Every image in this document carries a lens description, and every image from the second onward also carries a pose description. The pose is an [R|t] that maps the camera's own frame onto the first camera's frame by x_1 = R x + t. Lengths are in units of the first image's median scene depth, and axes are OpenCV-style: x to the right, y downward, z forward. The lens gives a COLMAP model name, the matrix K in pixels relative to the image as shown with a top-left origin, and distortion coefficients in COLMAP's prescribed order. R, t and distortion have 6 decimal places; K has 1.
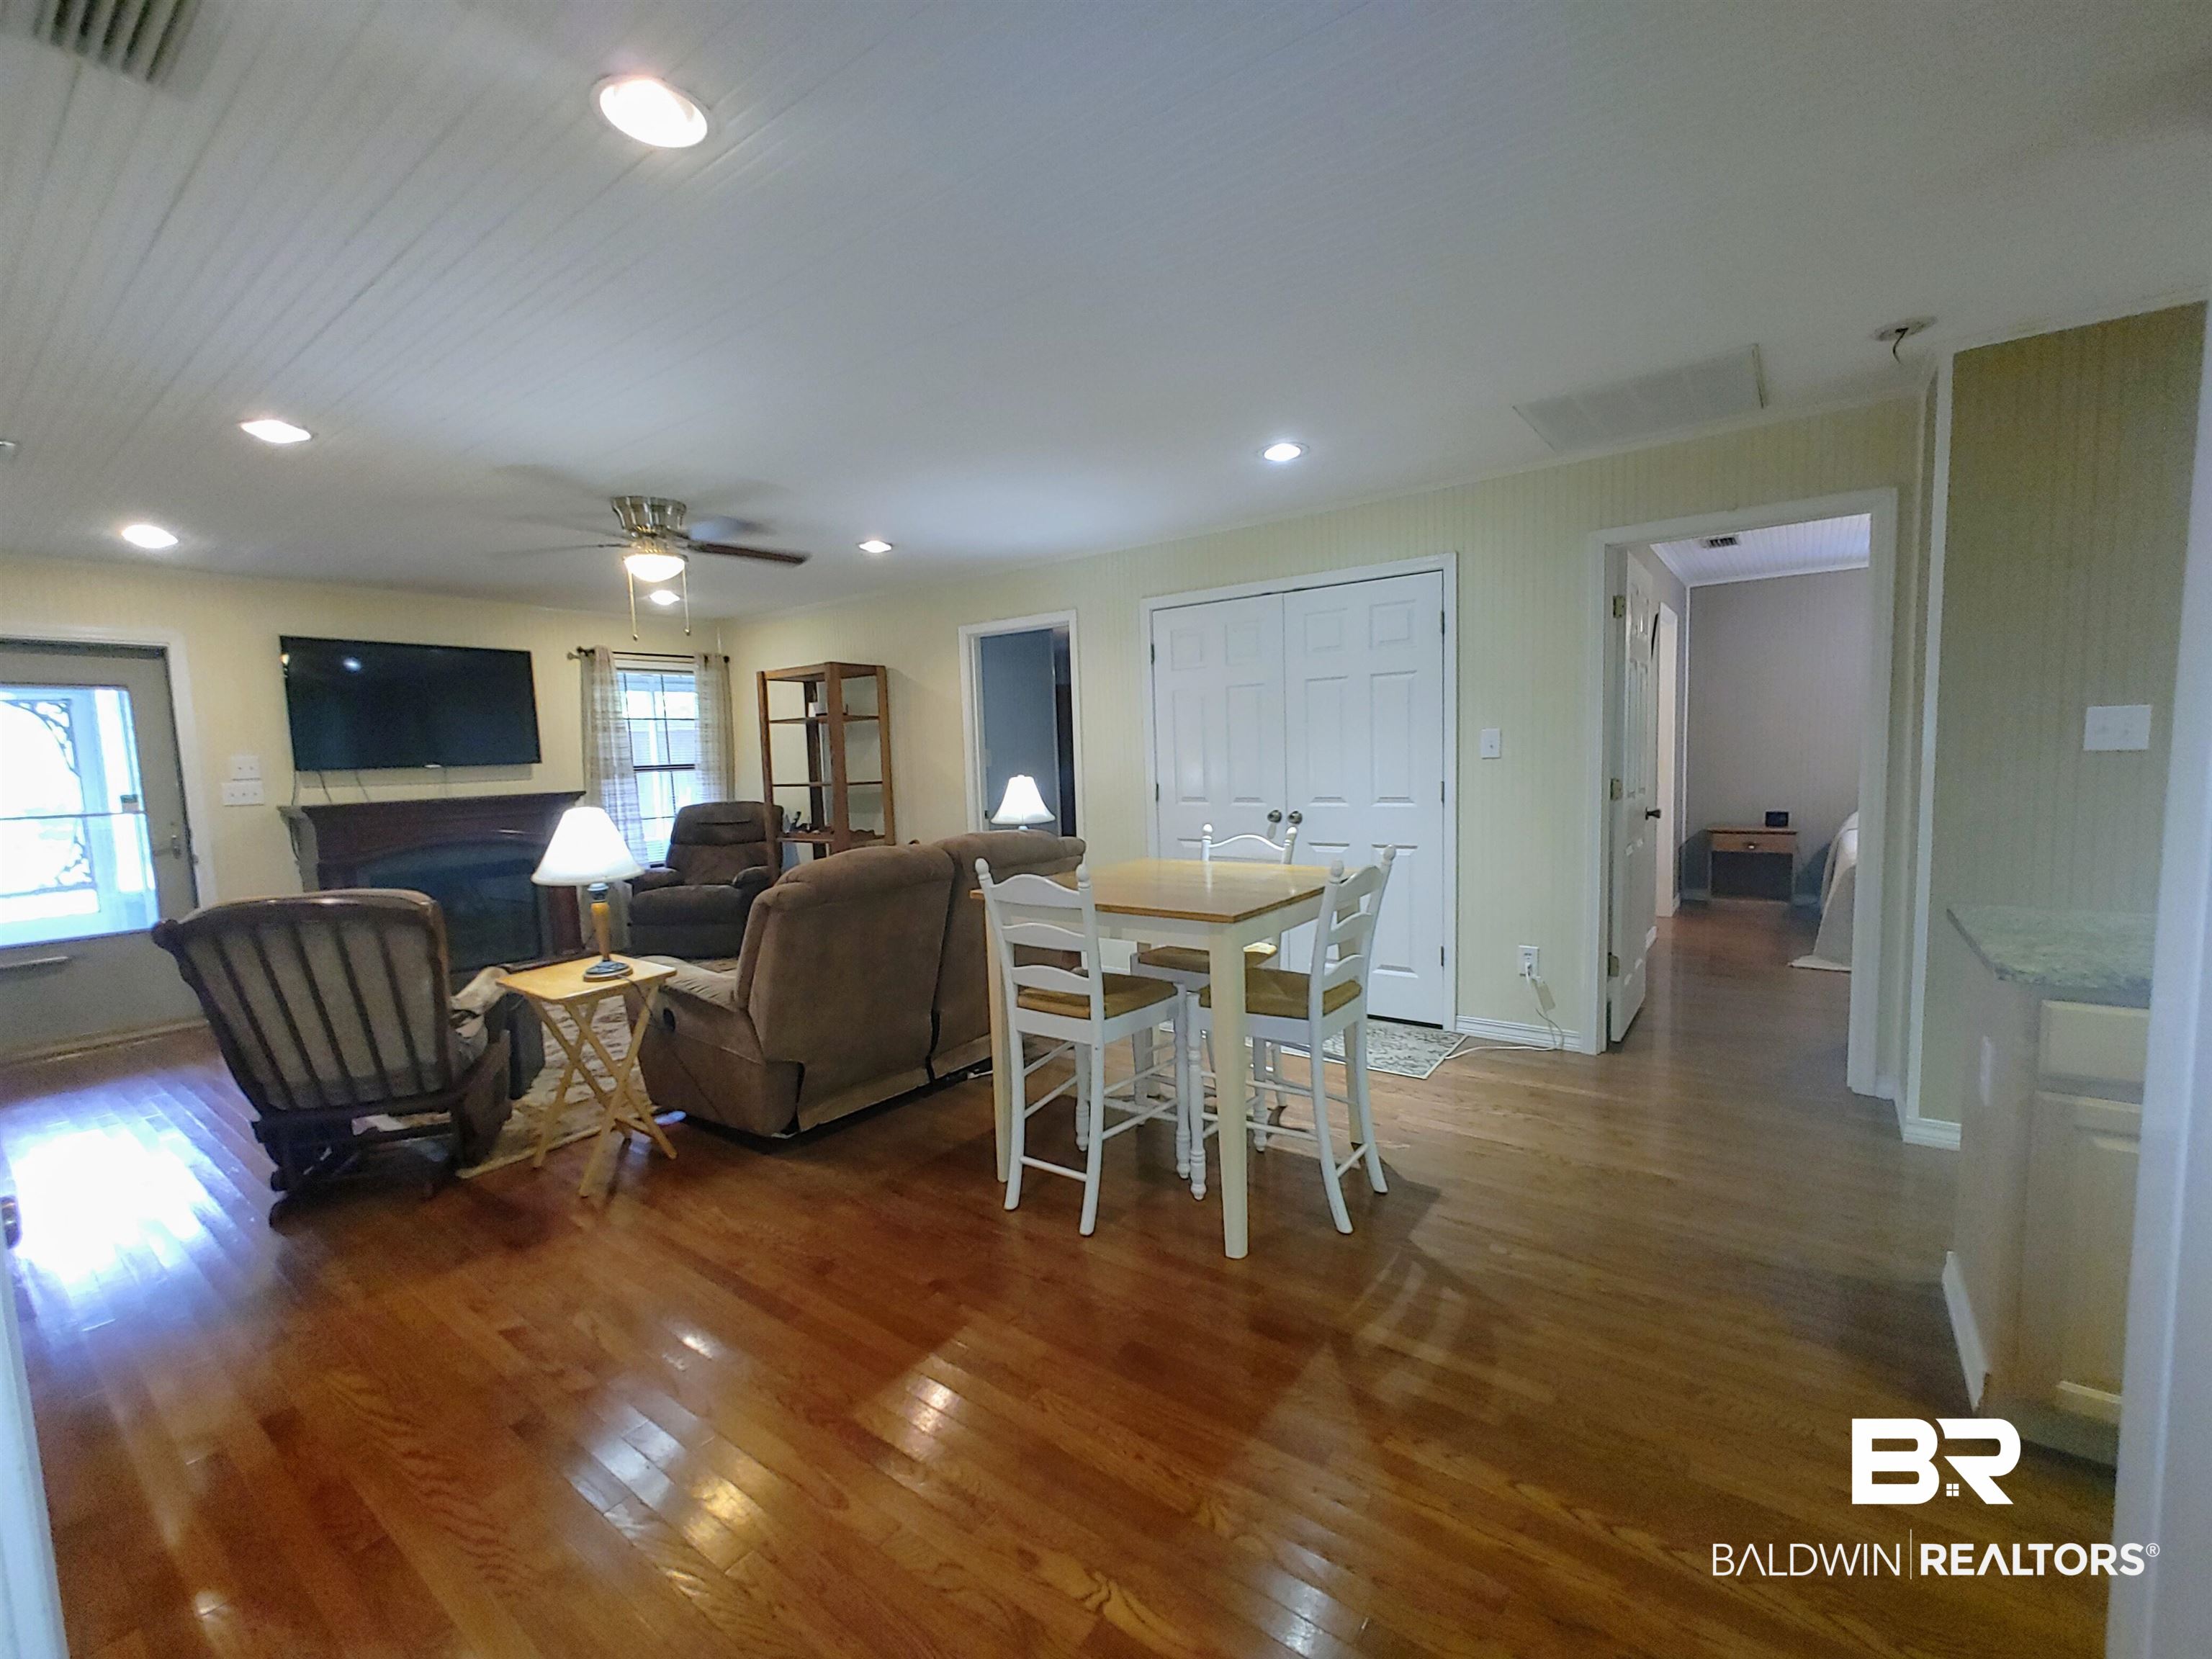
lens RADIAL K [[935.2, 0, 1121.0], [0, 935.2, 835.7], [0, 0, 1]] dist [0.003824, 0.000373]
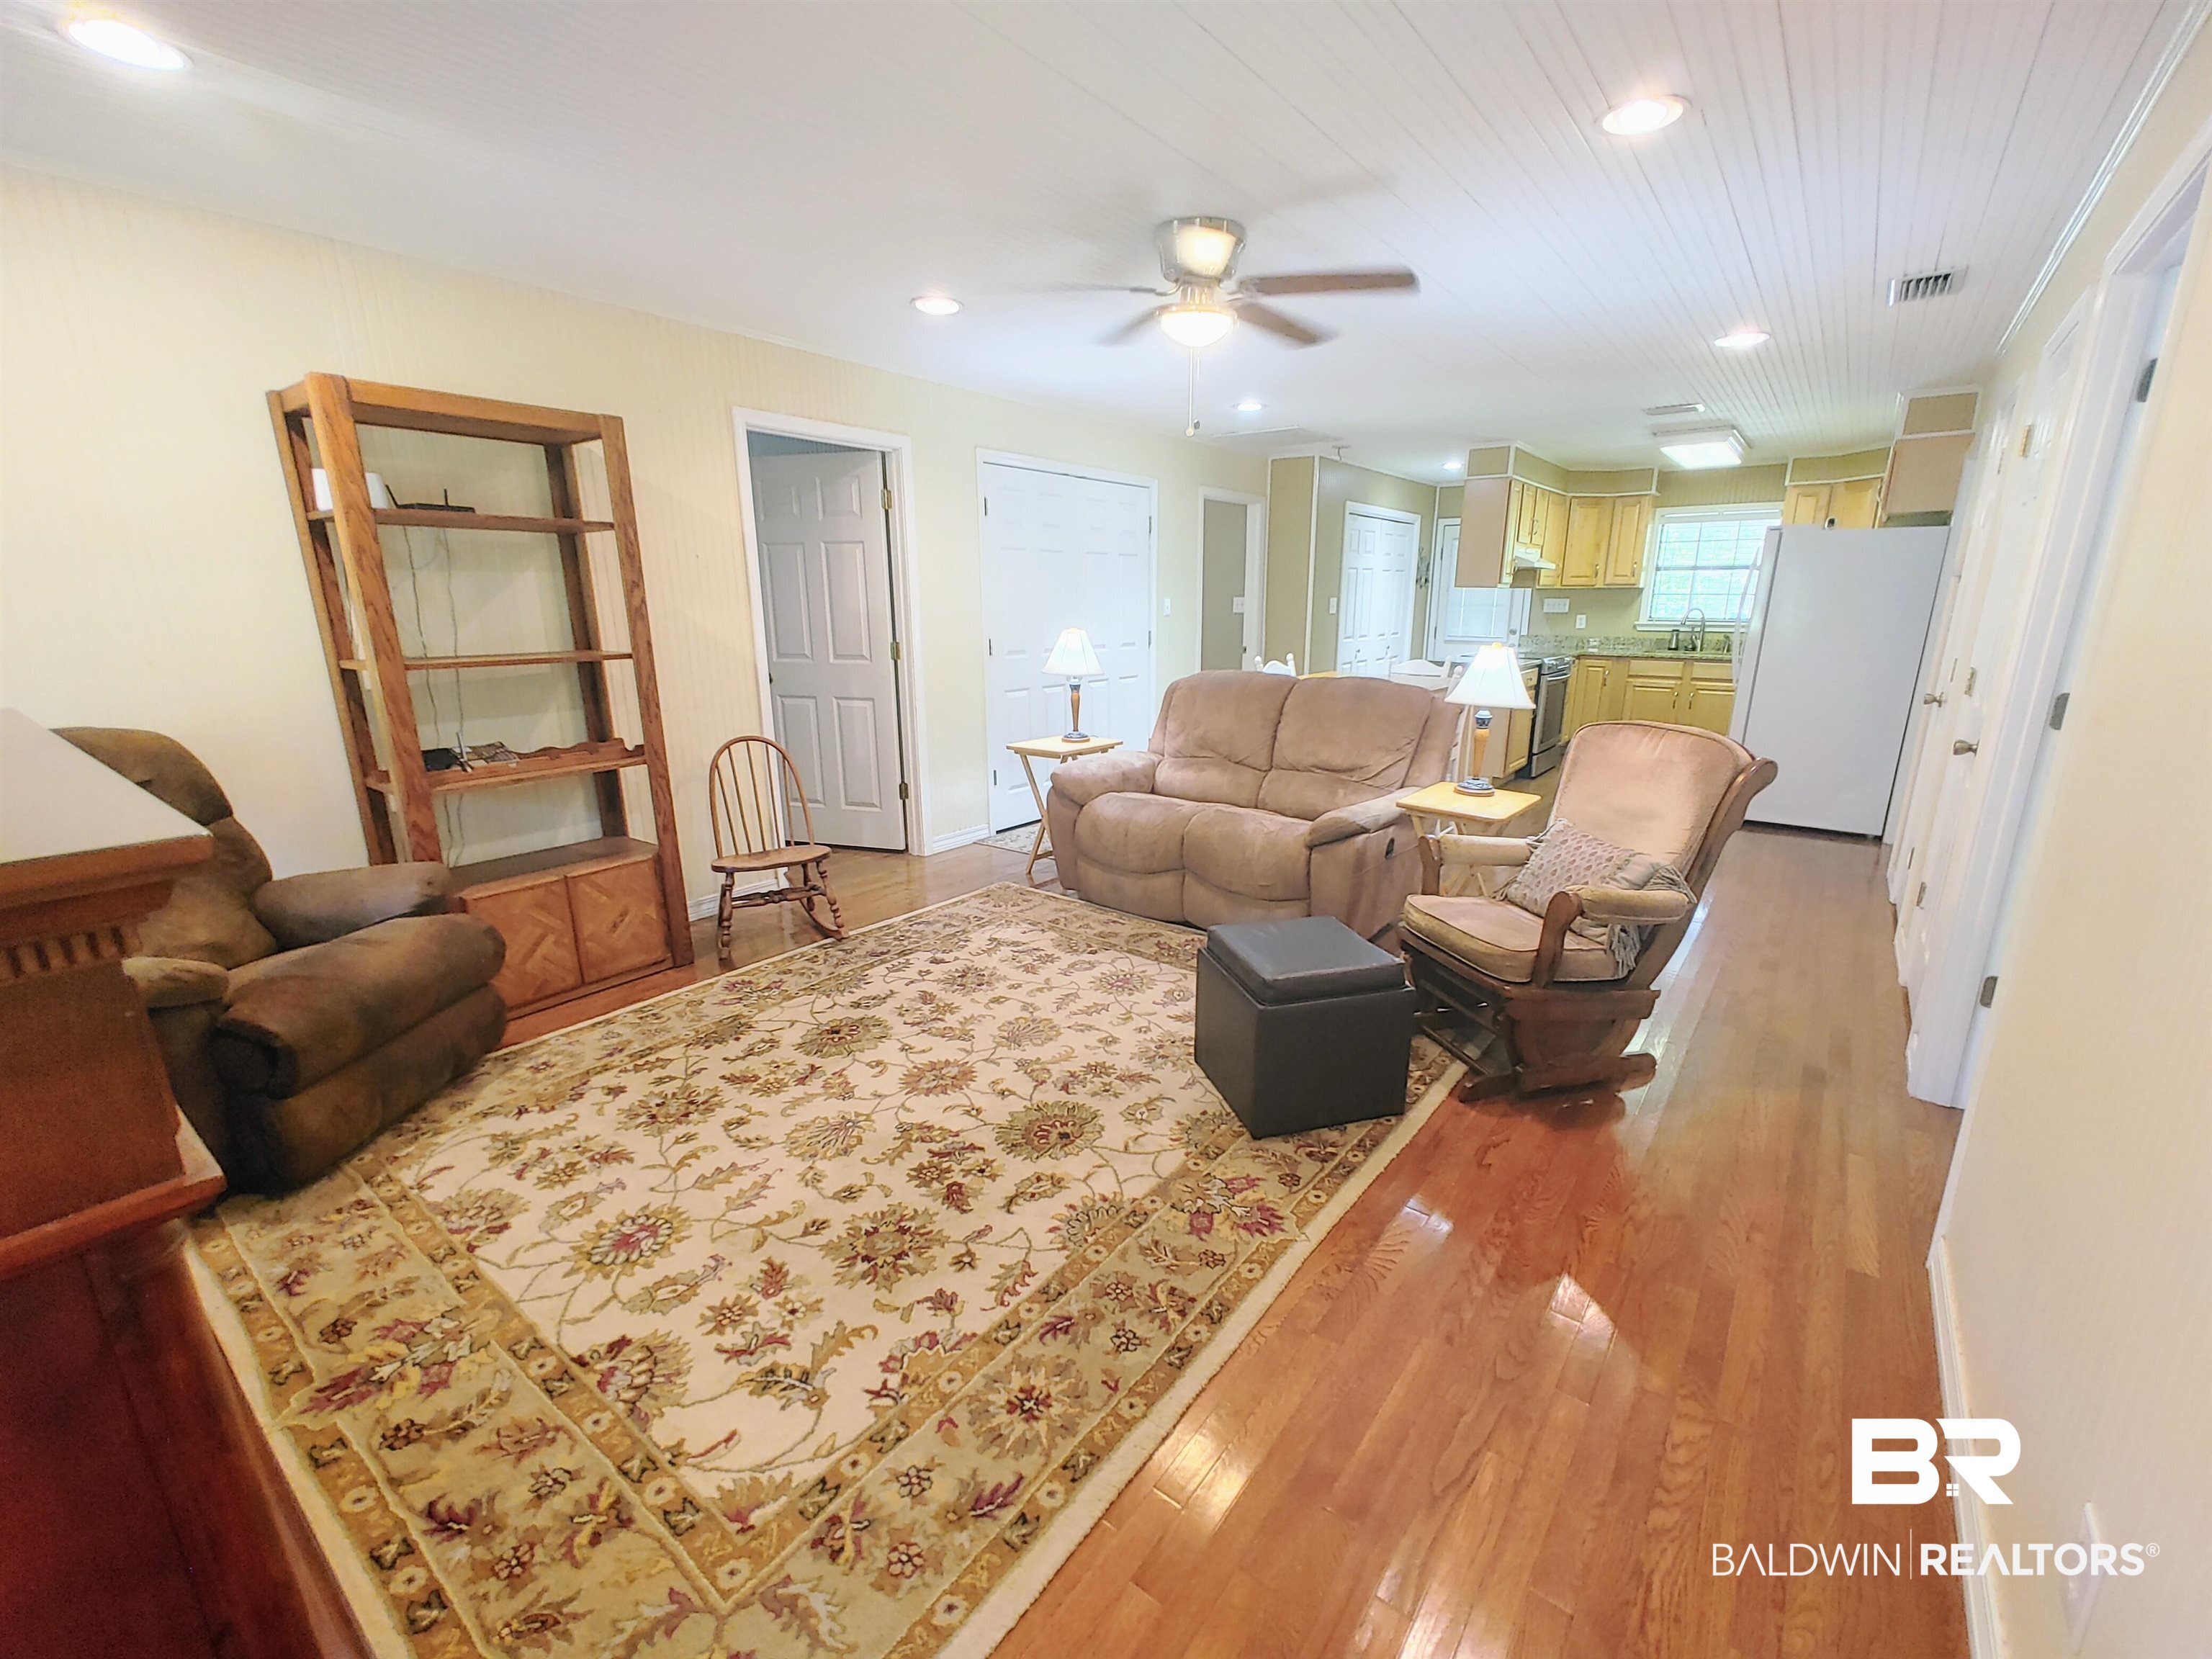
lens RADIAL K [[931.2, 0, 1123.1], [0, 931.2, 842.6], [0, 0, 1]] dist [0.002707, -0.000187]
pose [[0.011768, -0.221688, 0.975047, -1.726192], [0.091867, 0.971230, 0.219711, -0.083849], [-0.995702, 0.086989, 0.031795, 1.426477]]
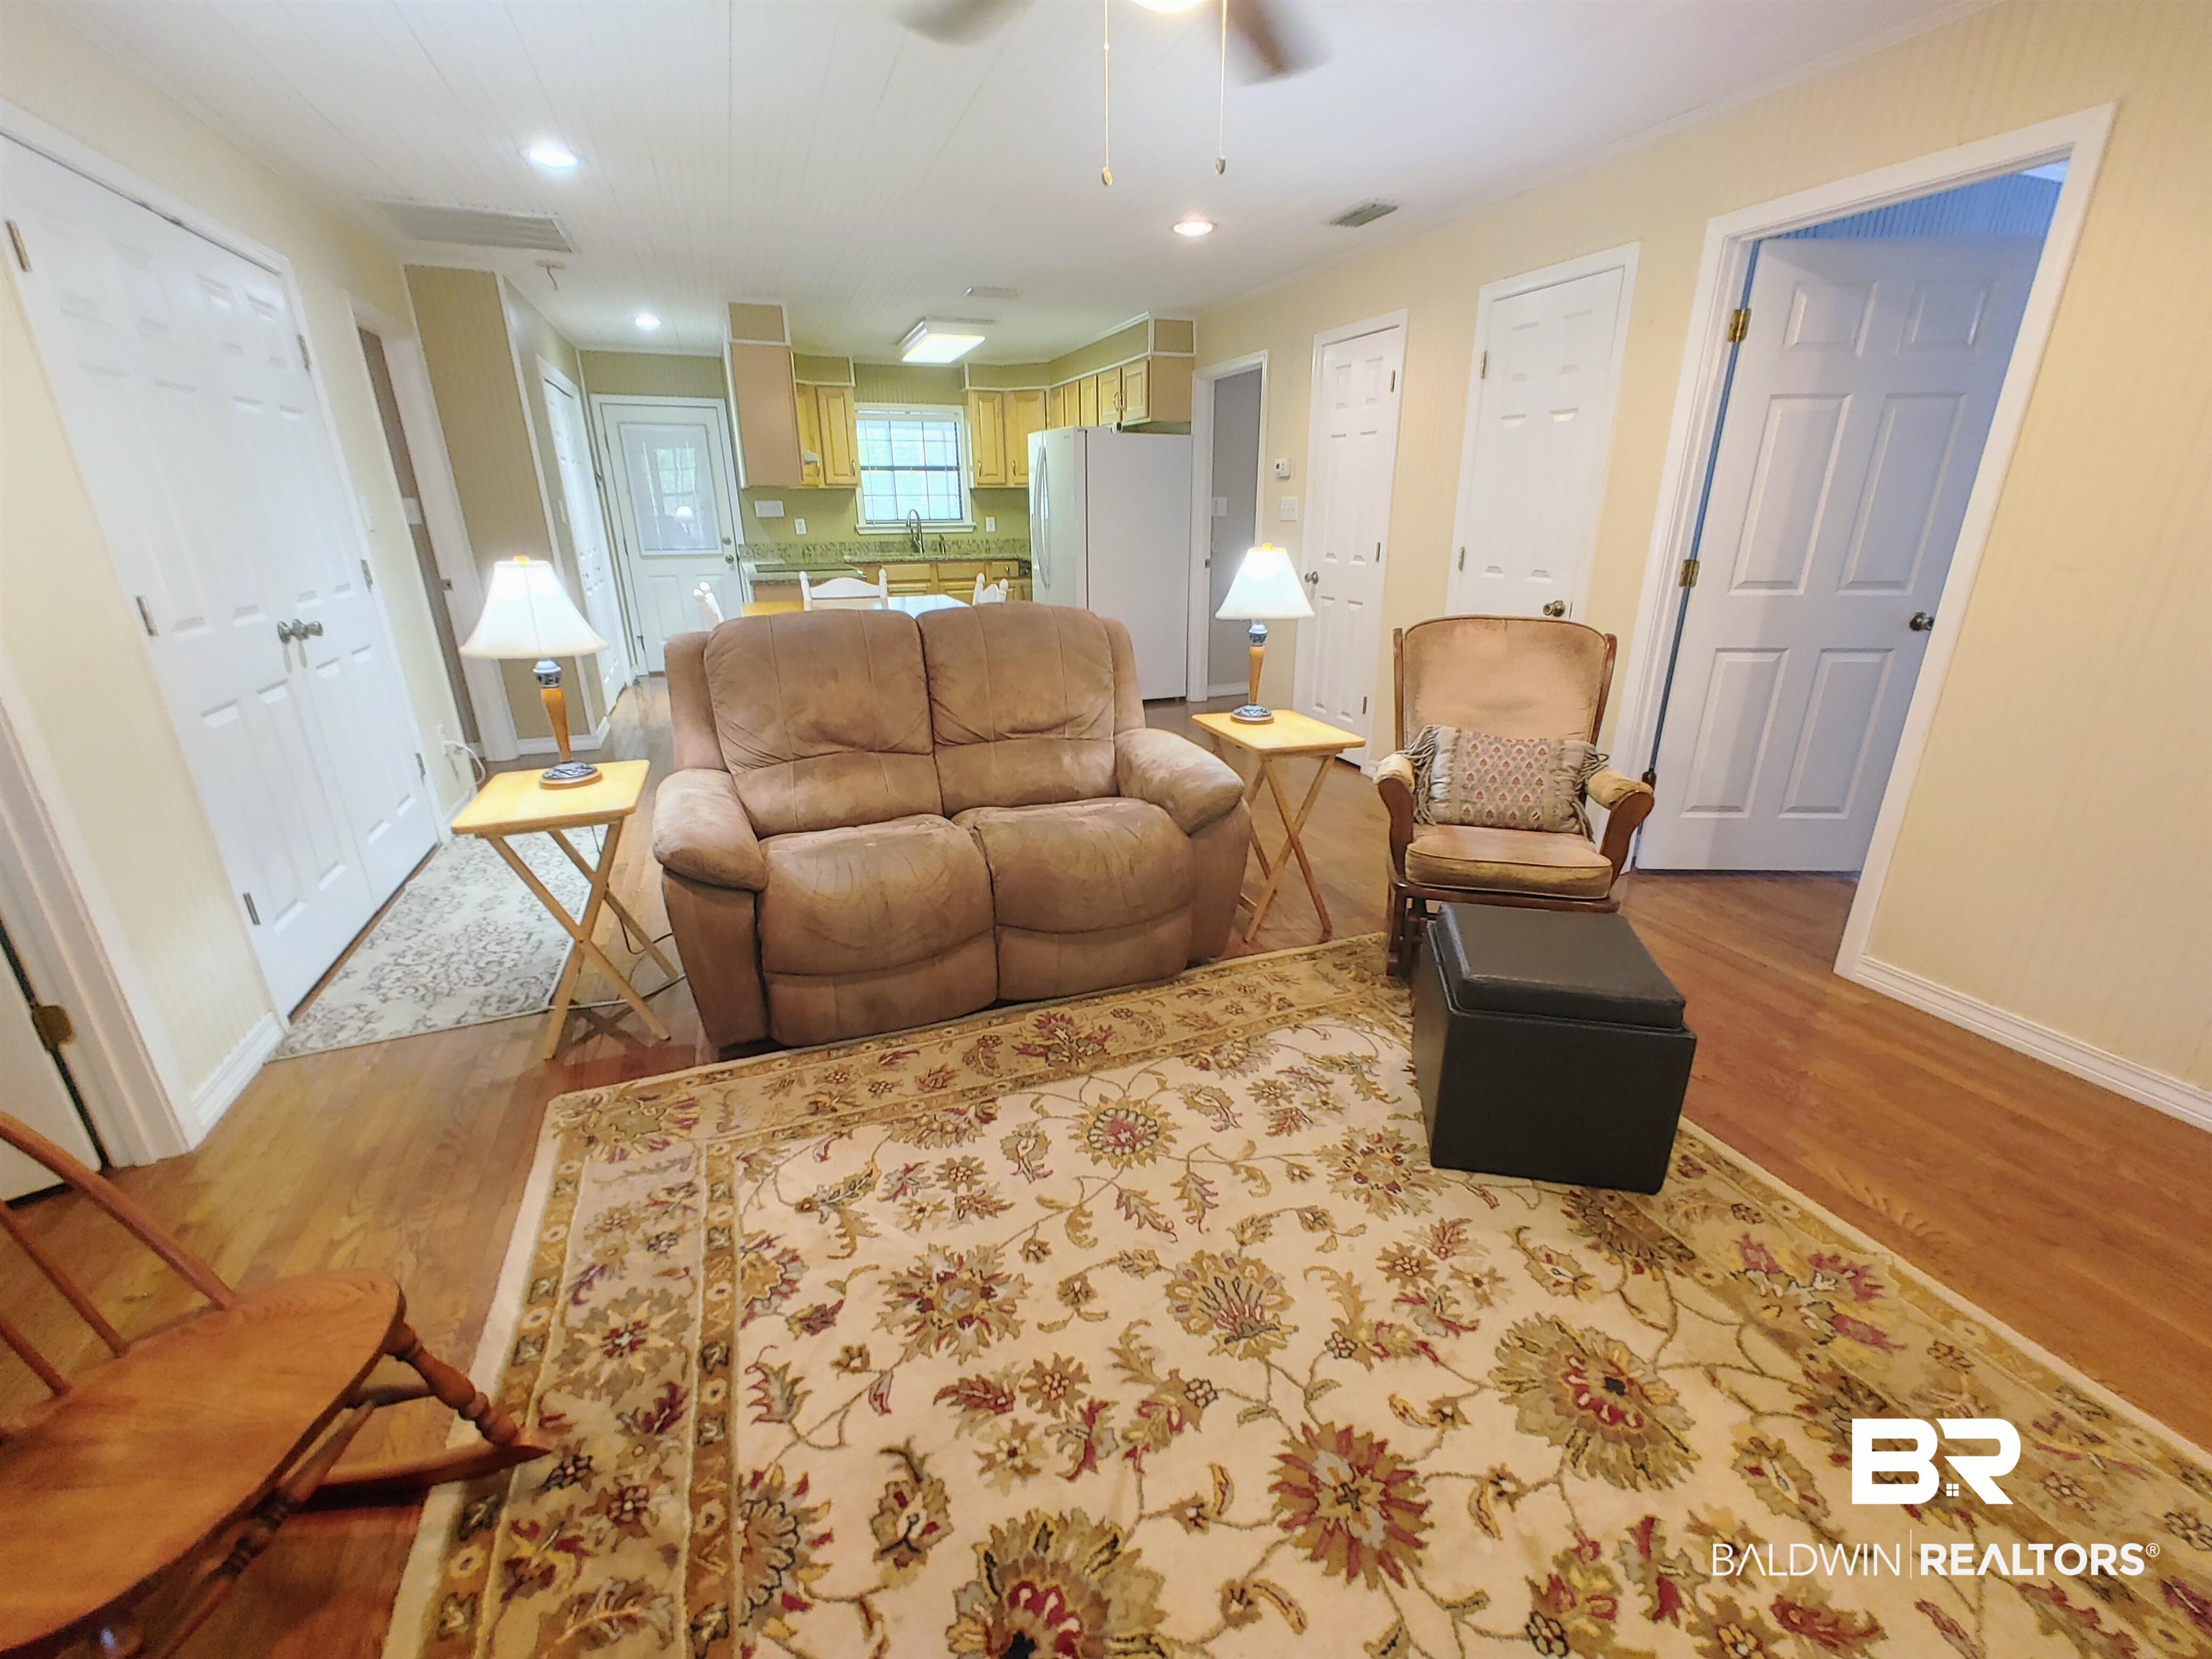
lens RADIAL K [[931.2, 0, 1123.1], [0, 931.2, 842.6], [0, 0, 1]] dist [0.002707, -0.000187]
pose [[-0.851500, -0.143434, 0.504356, -0.977447], [0.083217, 0.912704, 0.400059, -0.145610], [-0.517709, 0.382621, -0.765231, 1.929893]]
